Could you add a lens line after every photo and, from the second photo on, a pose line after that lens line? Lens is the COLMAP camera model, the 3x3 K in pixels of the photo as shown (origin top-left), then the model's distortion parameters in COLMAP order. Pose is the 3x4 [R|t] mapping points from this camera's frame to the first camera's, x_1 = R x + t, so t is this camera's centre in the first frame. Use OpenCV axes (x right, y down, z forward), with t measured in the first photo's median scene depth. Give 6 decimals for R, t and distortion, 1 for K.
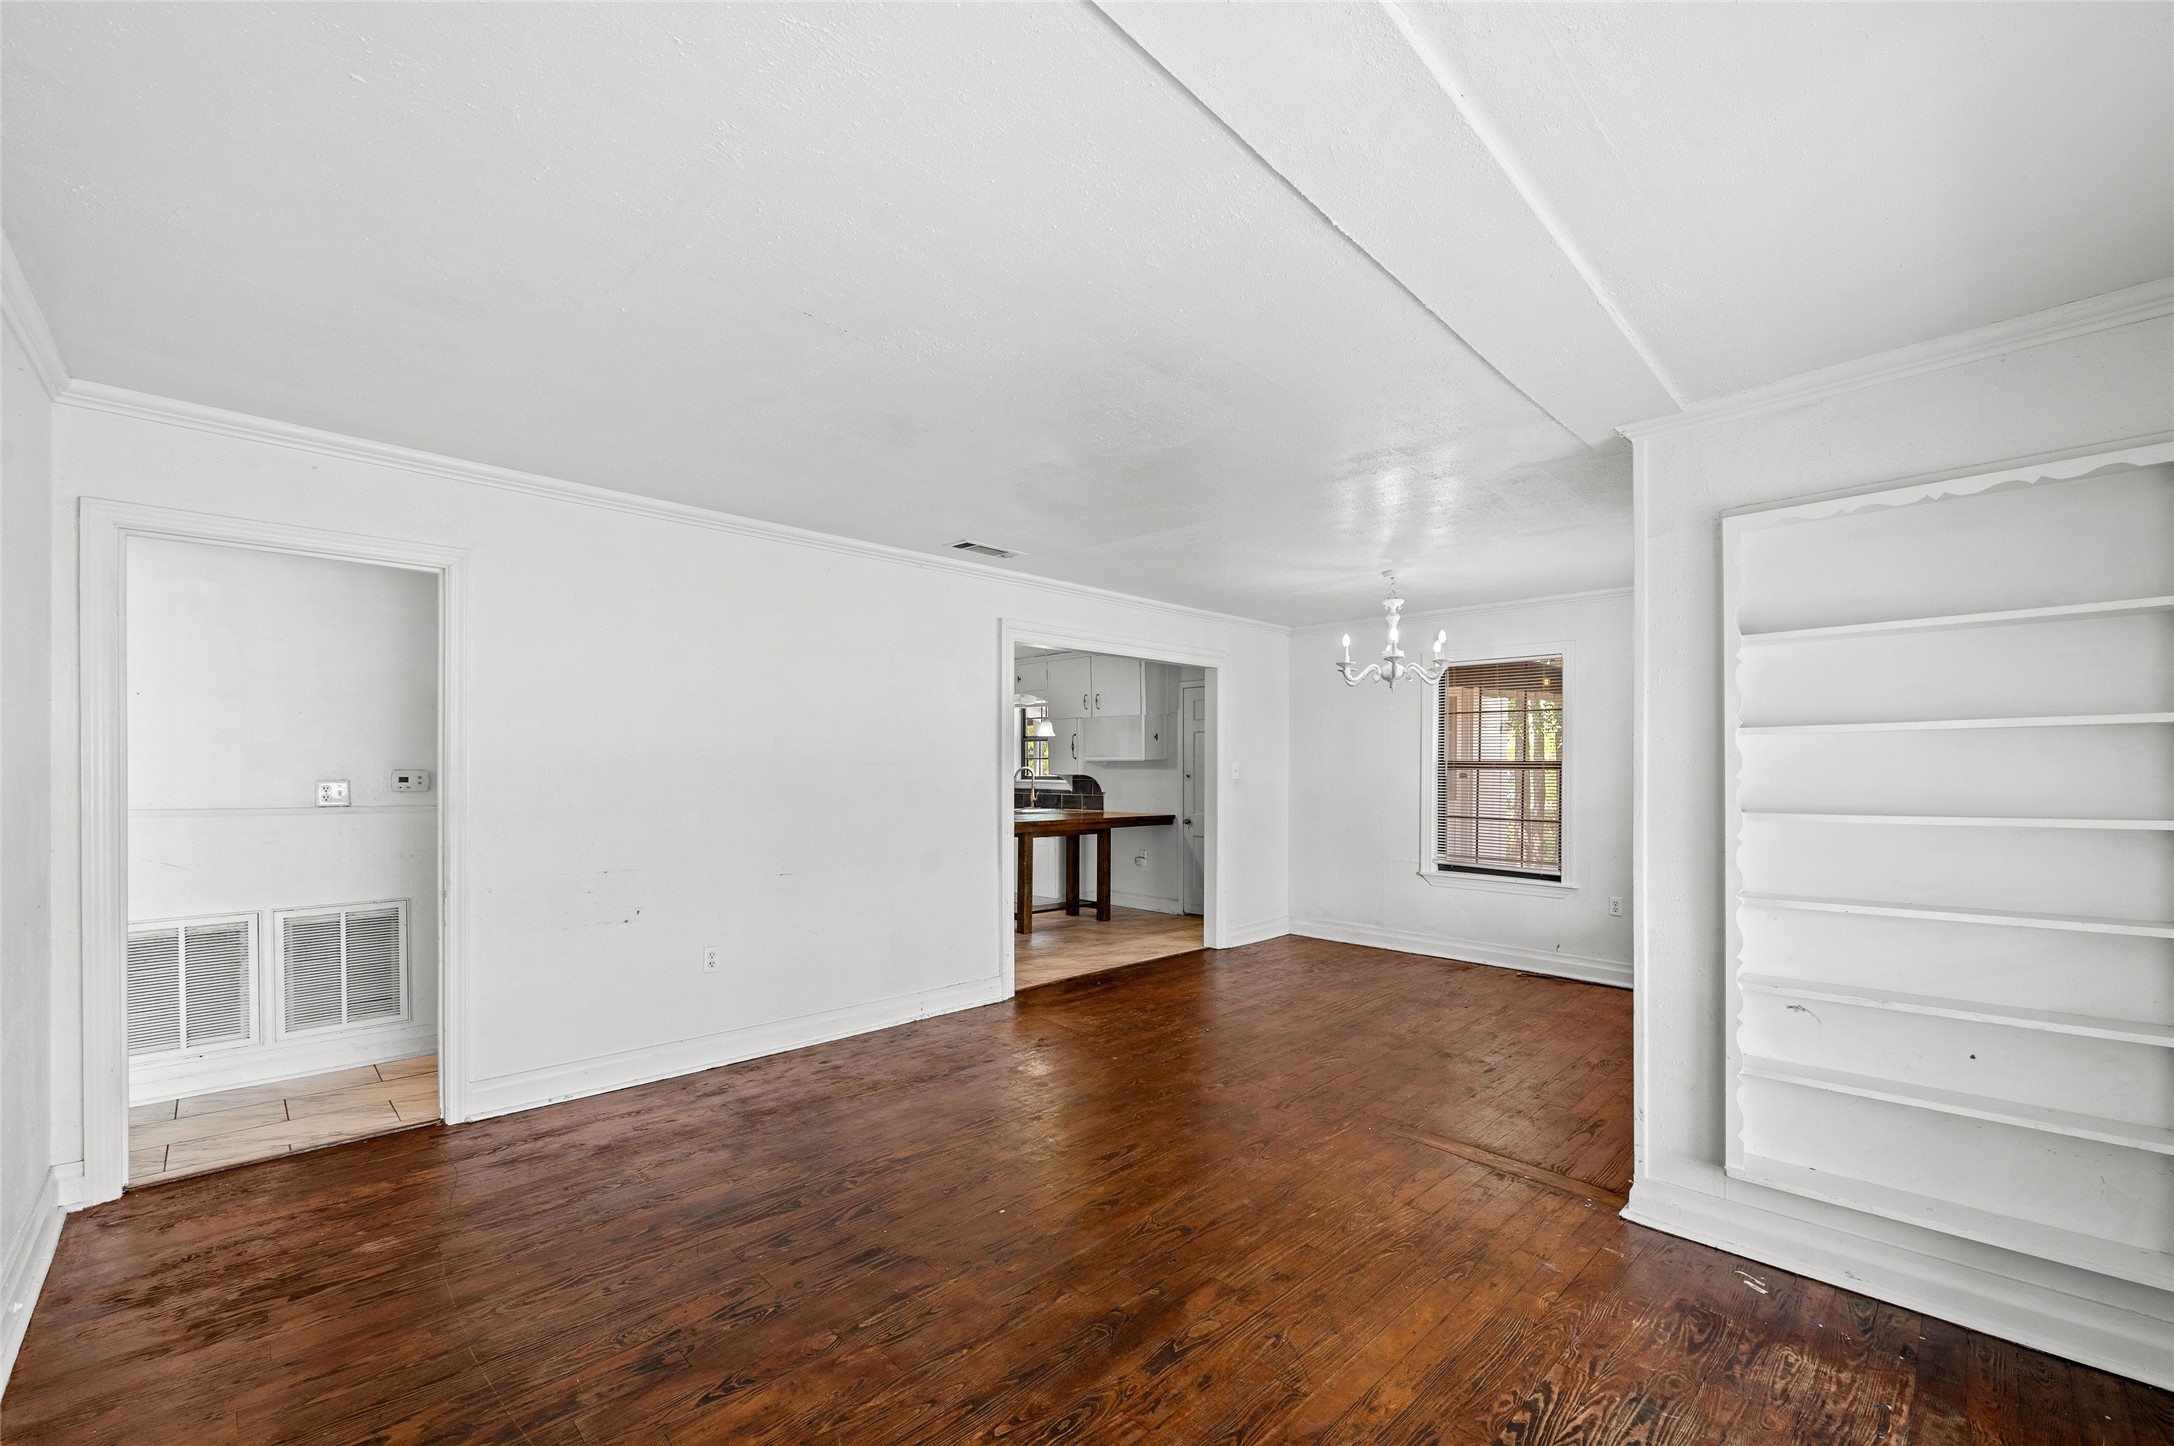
lens RADIAL K [[878.1, 0, 1100.2], [0, 878.1, 767.5], [0, 0, 1]] dist [-0.008850, -0.000547]
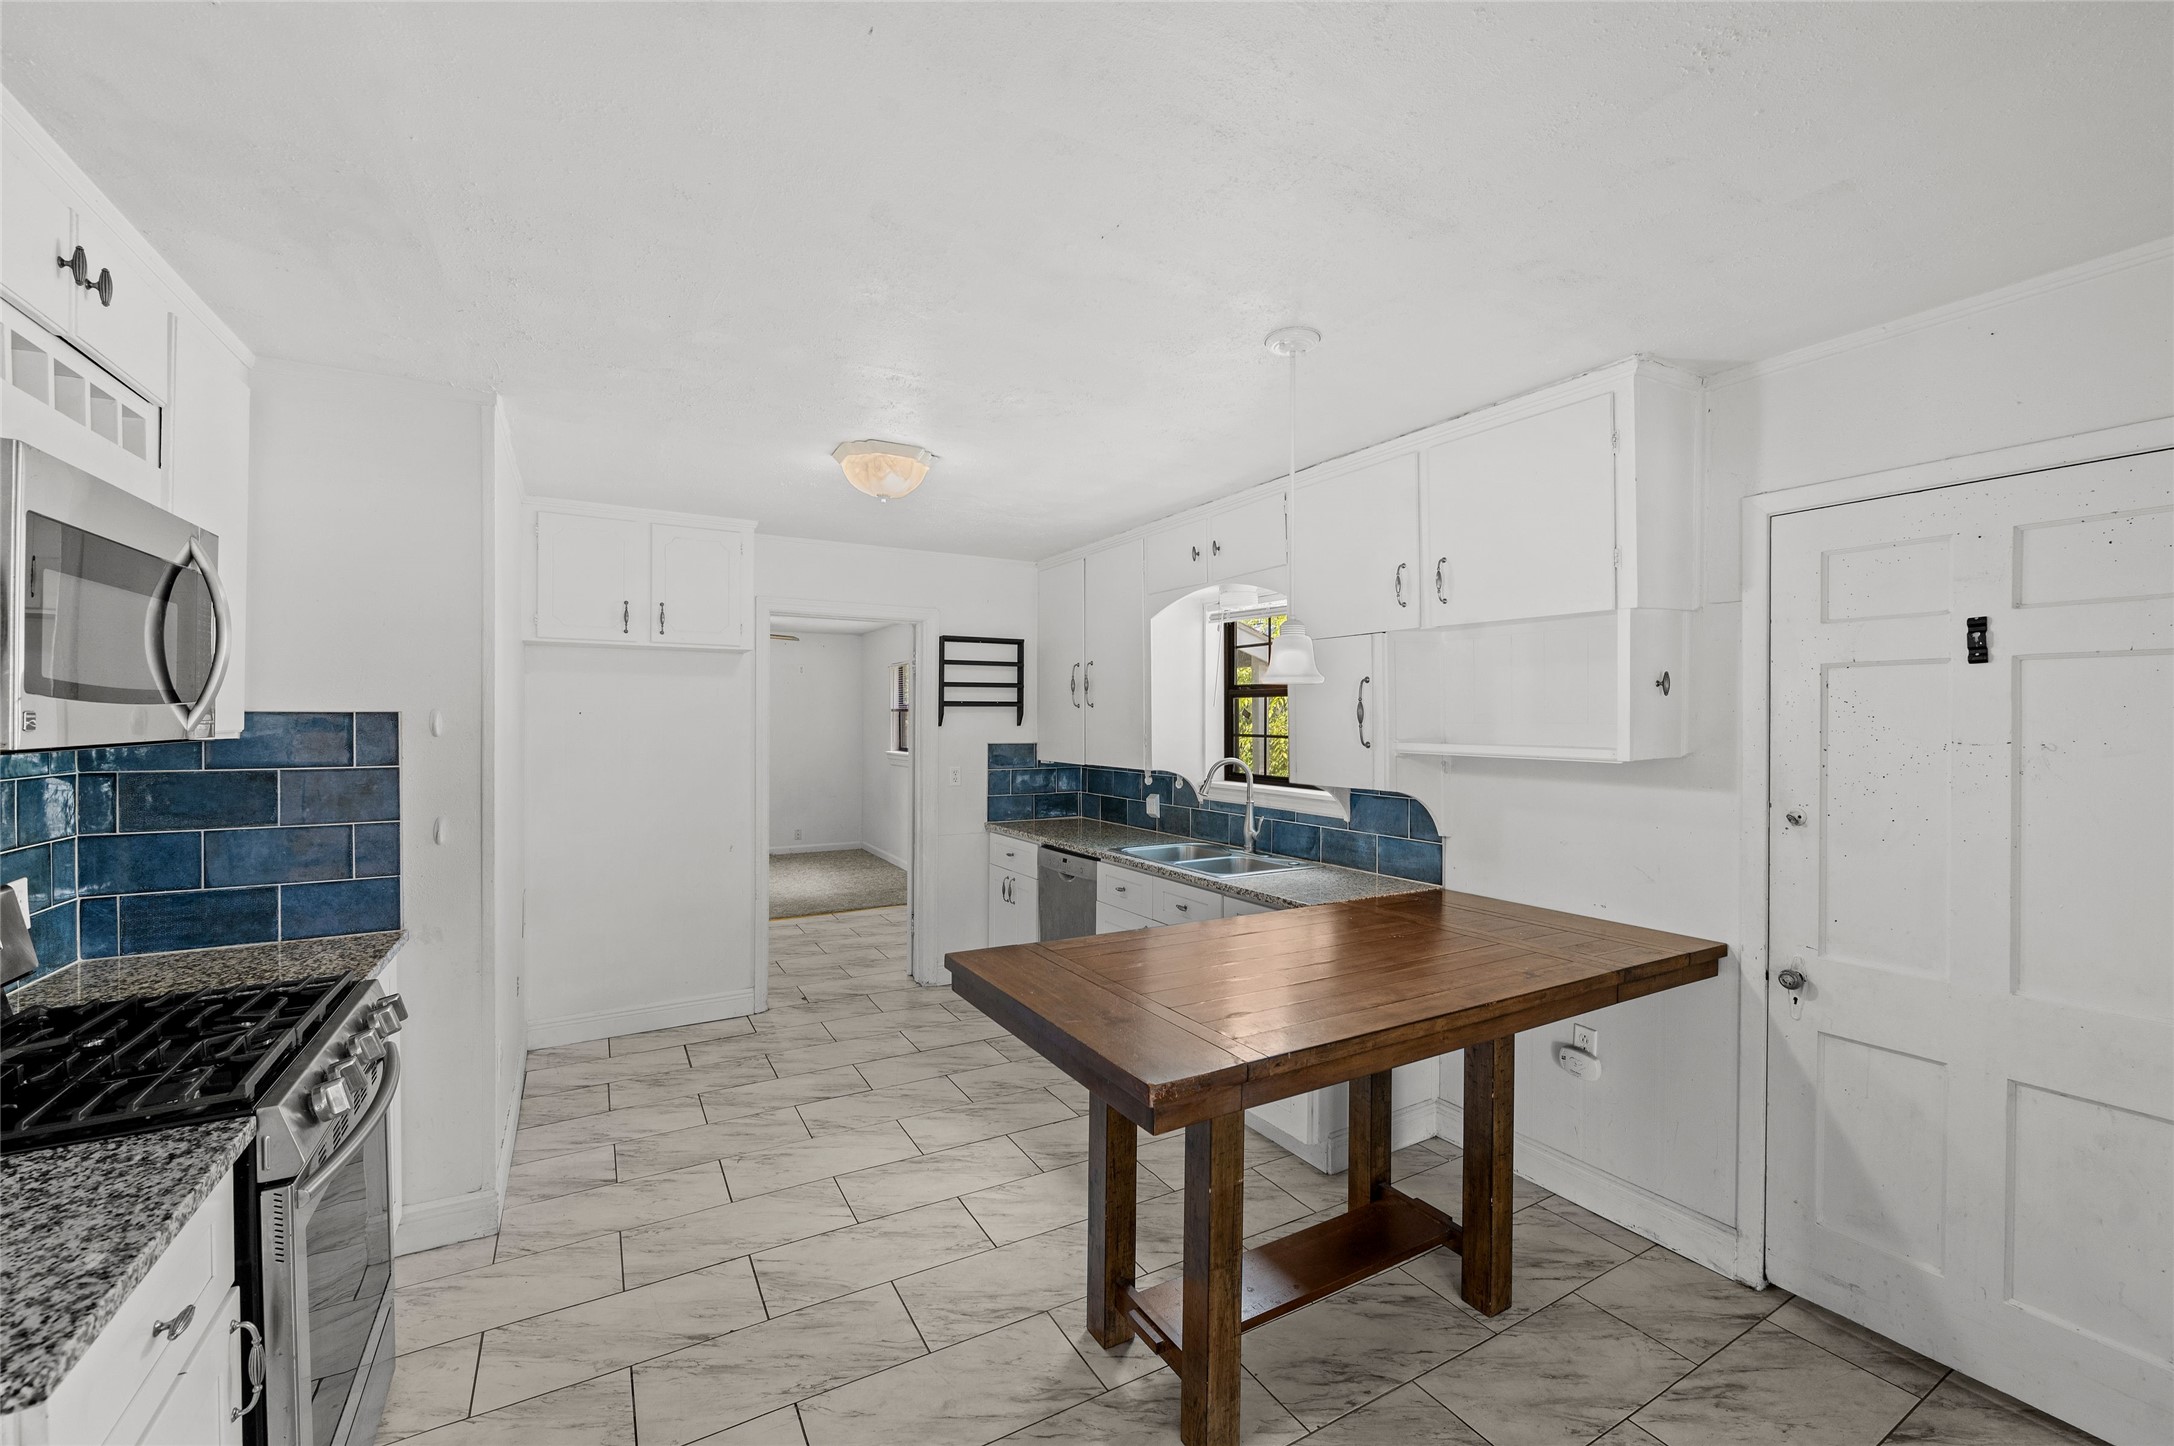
lens RADIAL K [[878.1, 0, 1120.0], [0, 878.1, 726.9], [0, 0, 1]] dist [-0.008850, -0.000547]
pose [[0.974175, -0.000518, -0.225795, -0.045017], [0.002405, 0.999964, 0.008085, -0.020568], [0.225783, -0.008419, 0.974141, 0.612335]]
